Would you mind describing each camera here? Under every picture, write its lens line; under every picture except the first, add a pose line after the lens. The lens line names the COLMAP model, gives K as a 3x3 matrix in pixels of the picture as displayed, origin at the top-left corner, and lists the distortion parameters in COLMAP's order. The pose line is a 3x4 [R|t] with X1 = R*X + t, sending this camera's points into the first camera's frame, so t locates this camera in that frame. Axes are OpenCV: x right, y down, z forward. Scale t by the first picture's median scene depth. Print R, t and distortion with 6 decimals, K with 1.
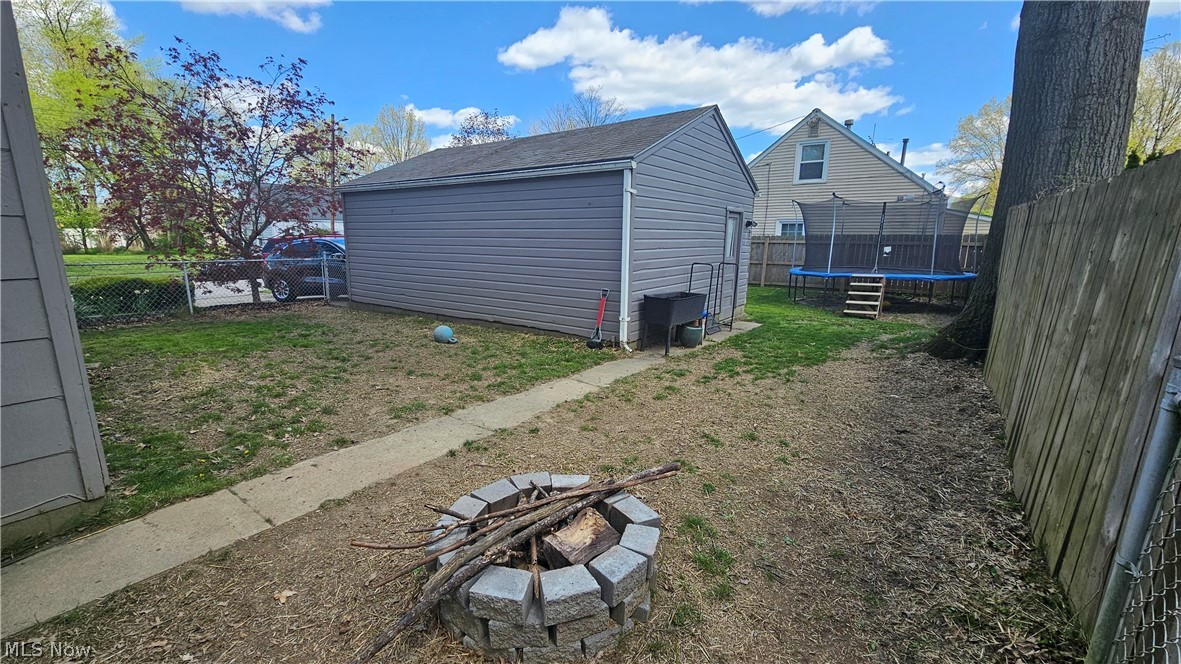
lens RADIAL K [[482.8, 0, 584.4], [0, 482.8, 336.0], [0, 0, 1]] dist [-0.001231, -0.000394]
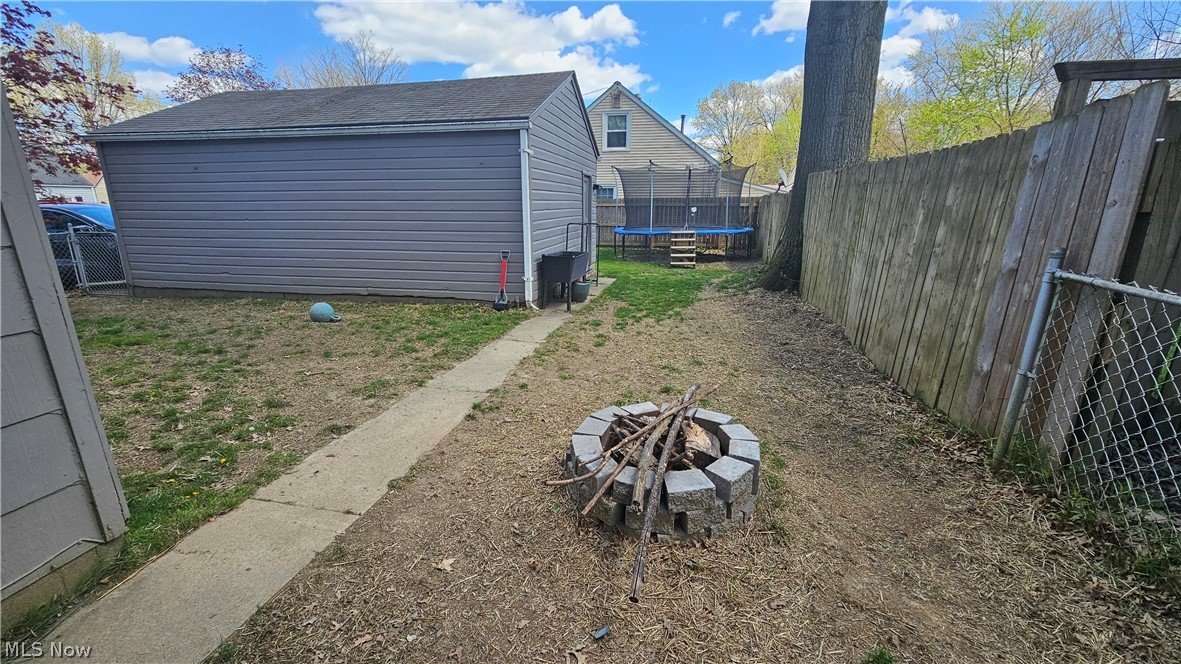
lens RADIAL K [[482.8, 0, 583.8], [0, 482.8, 336.4], [0, 0, 1]] dist [-0.001231, -0.000394]
pose [[0.911645, -0.117522, 0.393816, -0.335518], [0.090935, 0.992173, 0.085577, 0.012918], [-0.400791, -0.042204, 0.915197, 0.010655]]
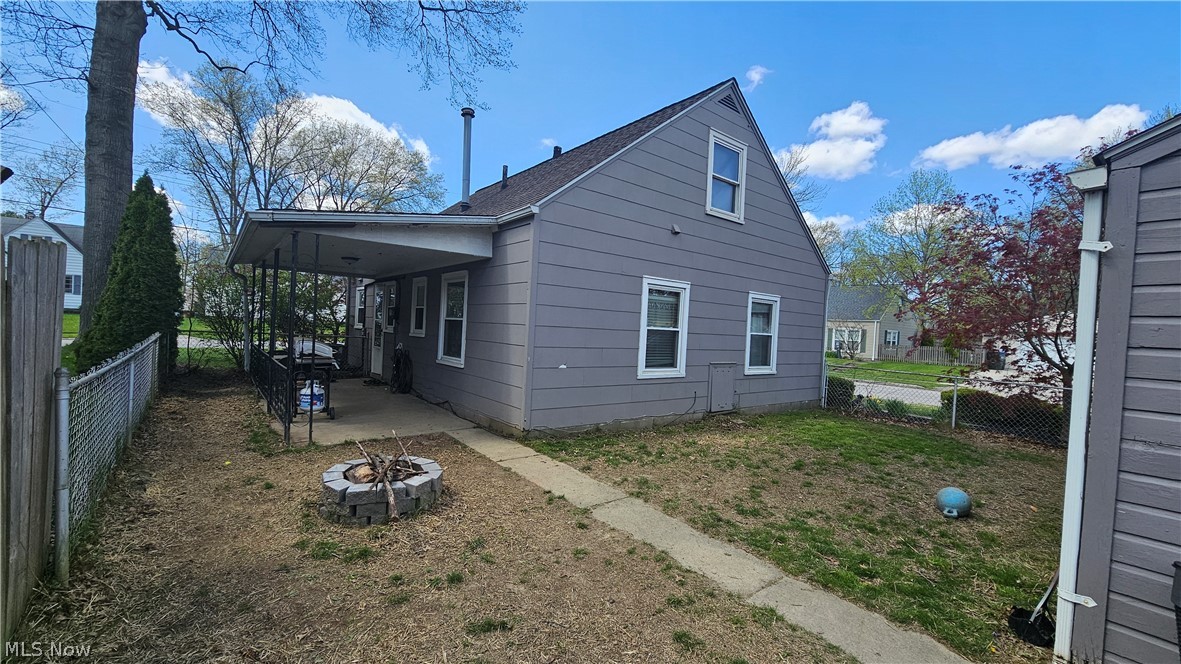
lens RADIAL K [[482.8, 0, 582.6], [0, 482.8, 333.6], [0, 0, 1]] dist [-0.001231, -0.000394]
pose [[-0.274029, -0.009145, -0.961678, 0.769219], [-0.247432, 0.966964, 0.061310, -0.224273], [0.929347, 0.254750, -0.267239, 1.036190]]
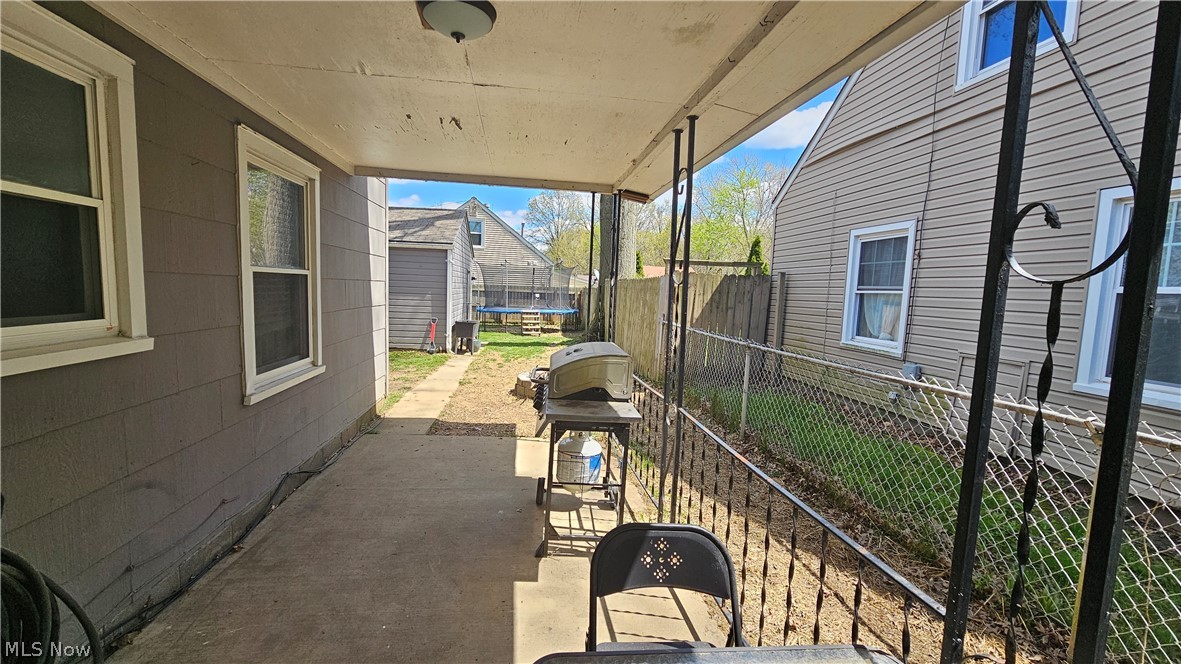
lens RADIAL K [[482.8, 0, 587.3], [0, 482.8, 333.0], [0, 0, 1]] dist [-0.001231, -0.000394]
pose [[0.719116, -0.044006, 0.693495, -1.083623], [0.109784, 0.992654, -0.050850, 0.139961], [-0.686163, 0.112702, 0.718665, -0.797226]]
